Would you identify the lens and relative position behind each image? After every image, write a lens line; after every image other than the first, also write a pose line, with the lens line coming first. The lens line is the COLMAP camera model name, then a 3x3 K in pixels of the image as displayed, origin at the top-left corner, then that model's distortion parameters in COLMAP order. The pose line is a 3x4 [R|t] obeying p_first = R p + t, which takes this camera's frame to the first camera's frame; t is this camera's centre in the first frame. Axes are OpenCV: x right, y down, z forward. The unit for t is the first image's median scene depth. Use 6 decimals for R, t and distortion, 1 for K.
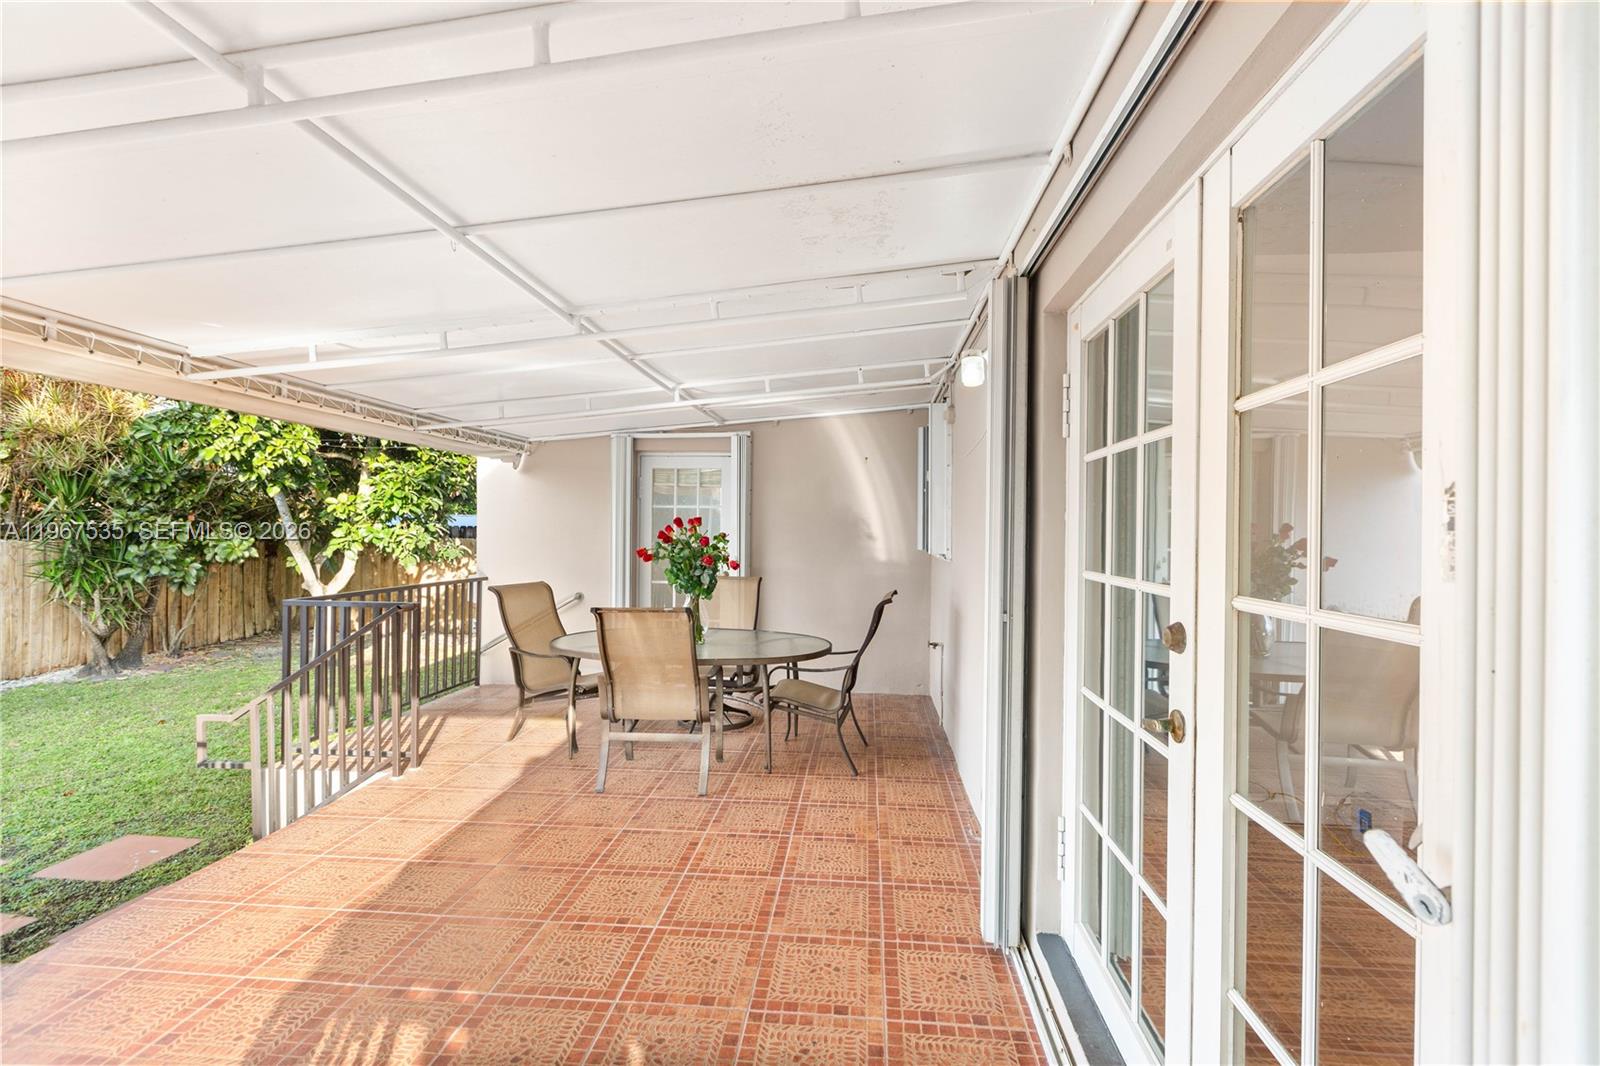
lens RADIAL K [[670.5, 0, 800.1], [0, 670.5, 533.9], [0, 0, 1]] dist [-0.003481, -0.000477]
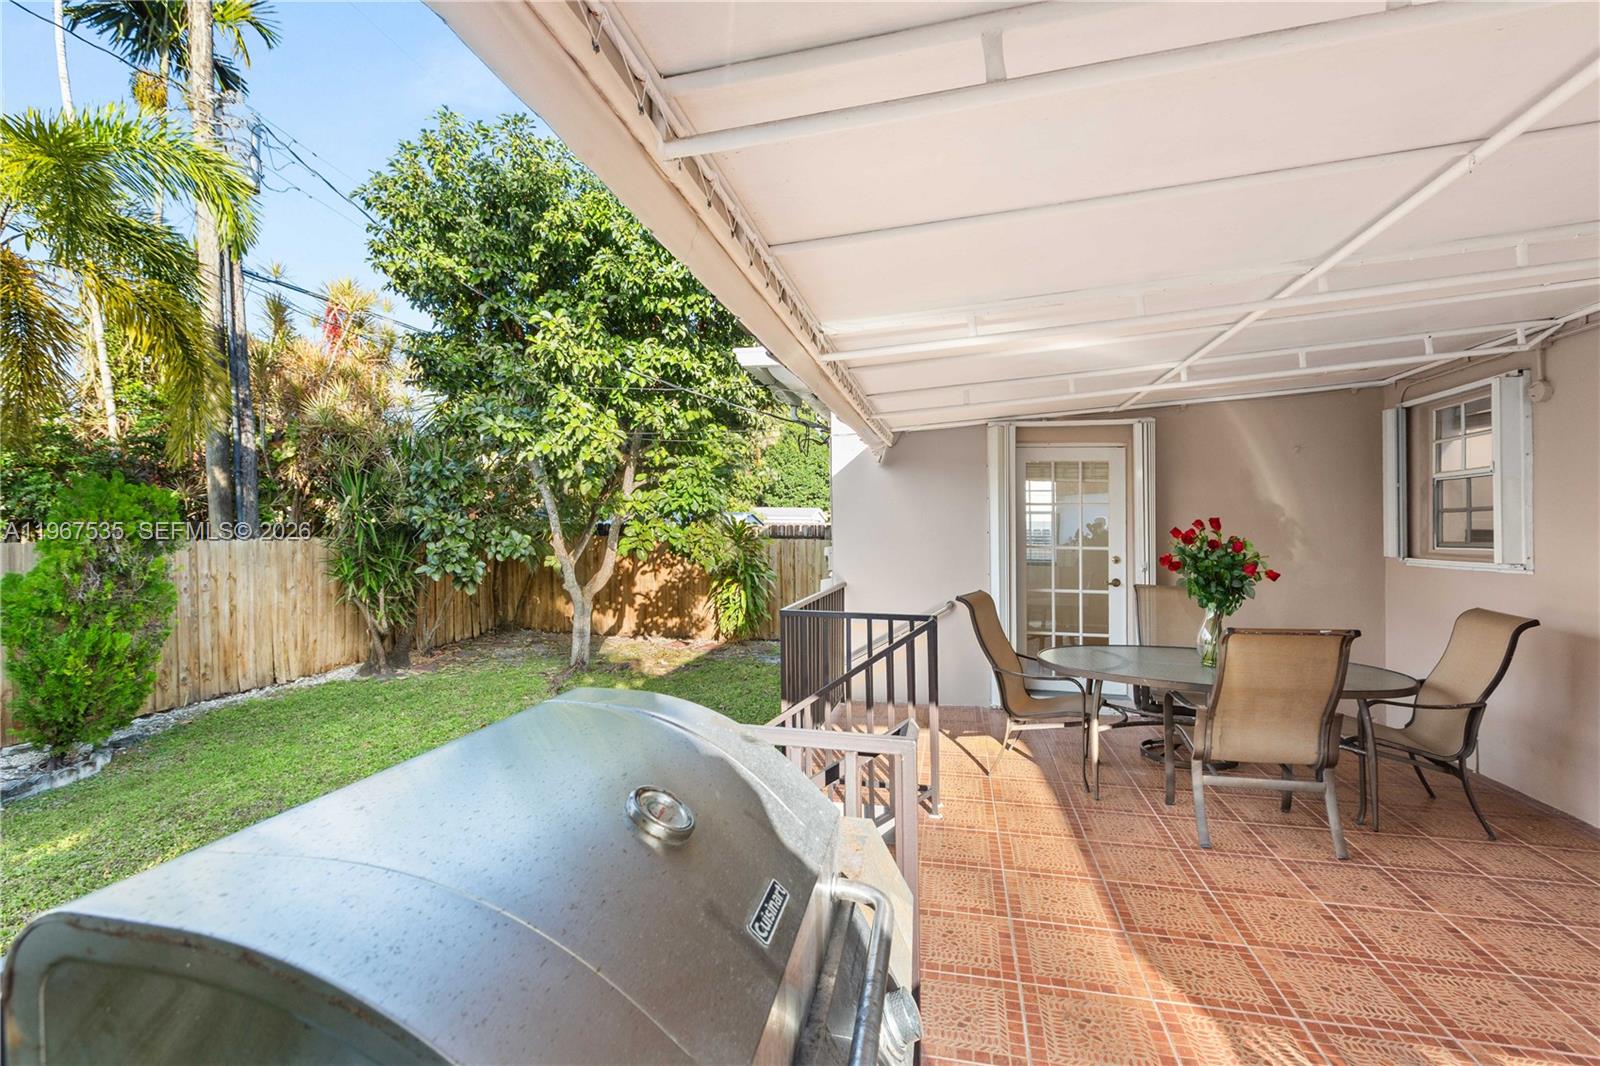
lens RADIAL K [[709.8, 0, 798.8], [0, 709.8, 529.5], [0, 0, 1]] dist [0.002629, -0.003080]
pose [[0.993291, 0.005739, -0.115498, -0.393032], [-0.006321, 0.999969, -0.004679, -0.001386], [0.115468, 0.005377, 0.993297, 0.035145]]
